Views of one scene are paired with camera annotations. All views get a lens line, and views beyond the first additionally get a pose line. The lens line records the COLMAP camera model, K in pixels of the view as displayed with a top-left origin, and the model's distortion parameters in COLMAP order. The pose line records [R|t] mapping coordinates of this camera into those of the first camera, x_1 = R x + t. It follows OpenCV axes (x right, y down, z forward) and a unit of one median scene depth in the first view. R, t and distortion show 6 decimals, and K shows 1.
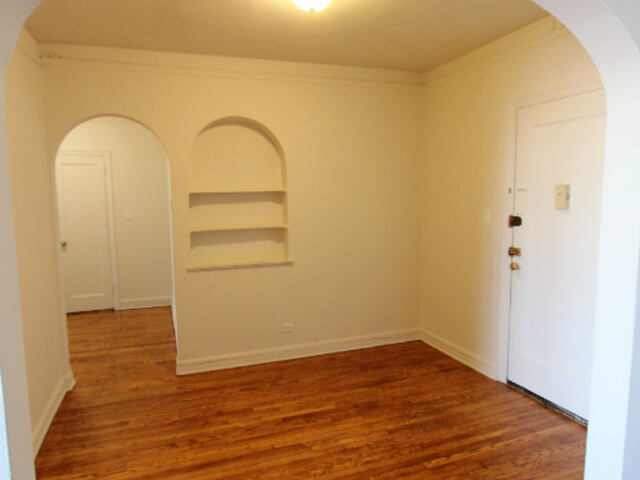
lens RADIAL K [[439.5, 0, 320.0], [0, 439.5, 240.0], [0, 0, 1]] dist [-0.004565, 0.001695]
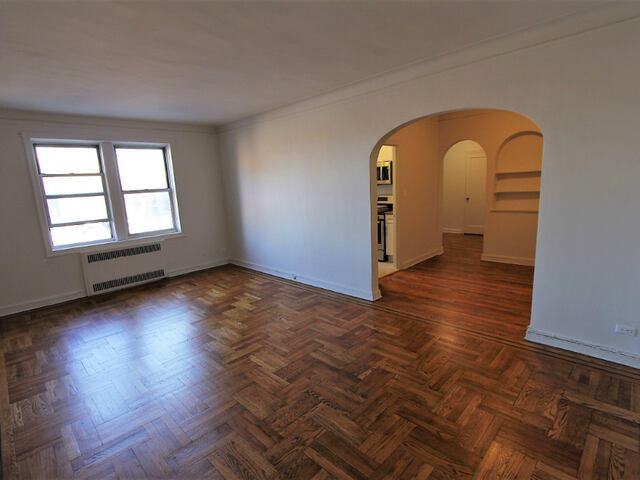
lens RADIAL K [[325.4, 0, 326.6], [0, 325.4, 241.0], [0, 0, 1]] dist [0.001628, 0.000445]
pose [[0.449131, 0.153522, -0.880177, 0.763748], [-0.046426, 0.987806, 0.148605, 0.015199], [0.892259, -0.025881, 0.450782, -0.412348]]
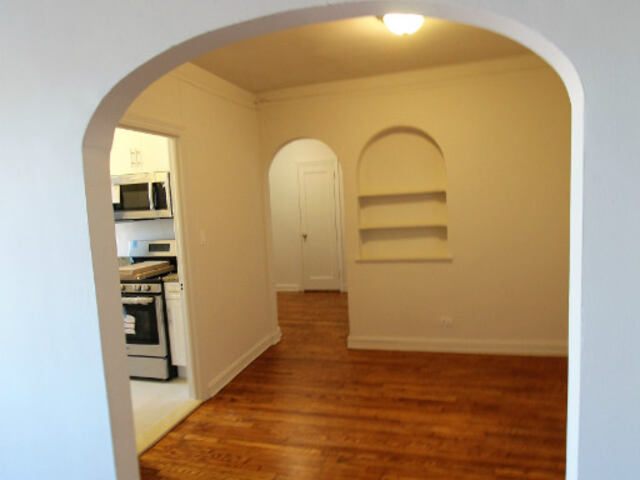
lens RADIAL K [[439.5, 0, 320.0], [0, 439.5, 240.0], [0, 0, 1]] dist [-0.004565, 0.001695]
pose [[0.812077, 0.024691, -0.583028, 0.324601], [-0.012949, 0.999621, 0.024296, -0.017594], [0.583407, -0.012181, 0.812088, -0.021120]]
